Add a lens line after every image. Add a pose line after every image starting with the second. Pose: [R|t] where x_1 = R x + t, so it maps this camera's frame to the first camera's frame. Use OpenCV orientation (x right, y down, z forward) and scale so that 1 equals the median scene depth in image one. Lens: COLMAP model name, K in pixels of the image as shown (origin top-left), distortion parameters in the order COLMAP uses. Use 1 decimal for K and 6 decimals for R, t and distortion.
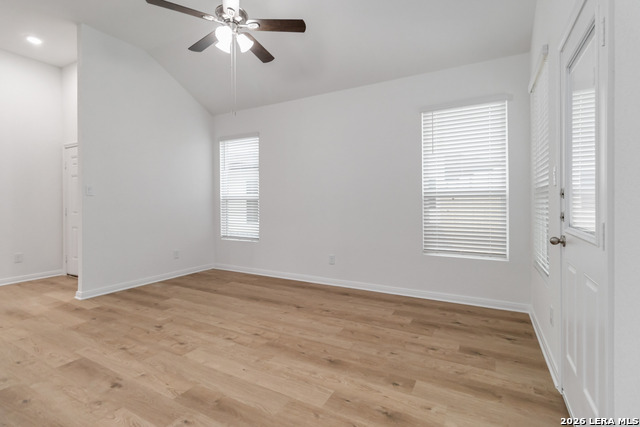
lens RADIAL K [[302.9, 0, 322.6], [0, 302.9, 201.4], [0, 0, 1]] dist [0.000873, 0.000667]
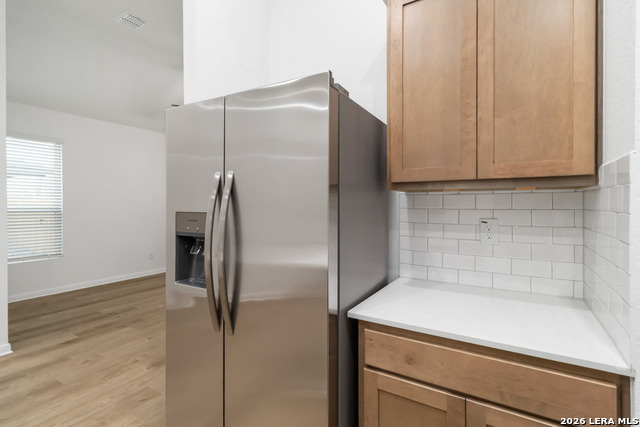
lens RADIAL K [[304.9, 0, 322.4], [0, 304.9, 205.6], [0, 0, 1]] dist [0.001015, 0.000272]
pose [[0.049571, 0.001316, 0.998770, -1.902808], [0.001380, 0.999998, -0.001386, -0.037816], [-0.998770, 0.001447, 0.049569, 0.266027]]
